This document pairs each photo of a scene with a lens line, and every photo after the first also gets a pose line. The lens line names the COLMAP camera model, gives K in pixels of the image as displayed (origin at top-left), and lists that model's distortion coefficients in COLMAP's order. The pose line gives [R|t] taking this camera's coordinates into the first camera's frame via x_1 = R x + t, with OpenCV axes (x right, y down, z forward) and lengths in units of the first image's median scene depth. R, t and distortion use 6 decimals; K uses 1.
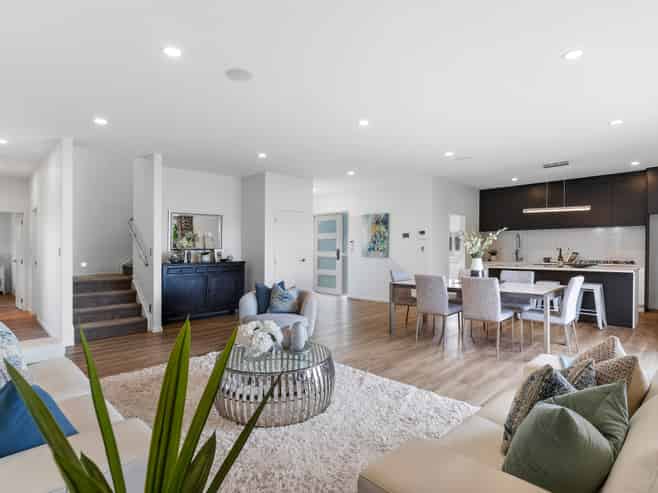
lens RADIAL K [[356.9, 0, 331.4], [0, 356.9, 247.1], [0, 0, 1]] dist [0.024388, 0.000068]
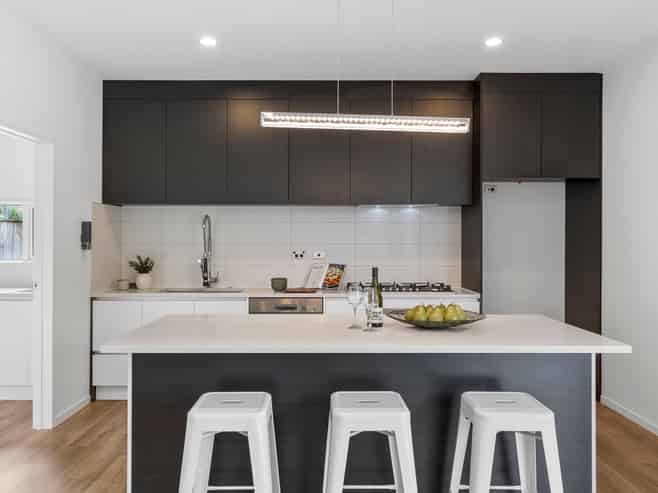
lens RADIAL K [[462.7, 0, 328.5], [0, 462.7, 246.2], [0, 0, 1]] dist [0.000307, 0.000074]
pose [[0.711121, 0.002347, 0.703066, 0.274275], [-0.002379, 0.999997, -0.000931, -0.004612], [-0.703066, -0.001010, 0.711124, 0.575872]]
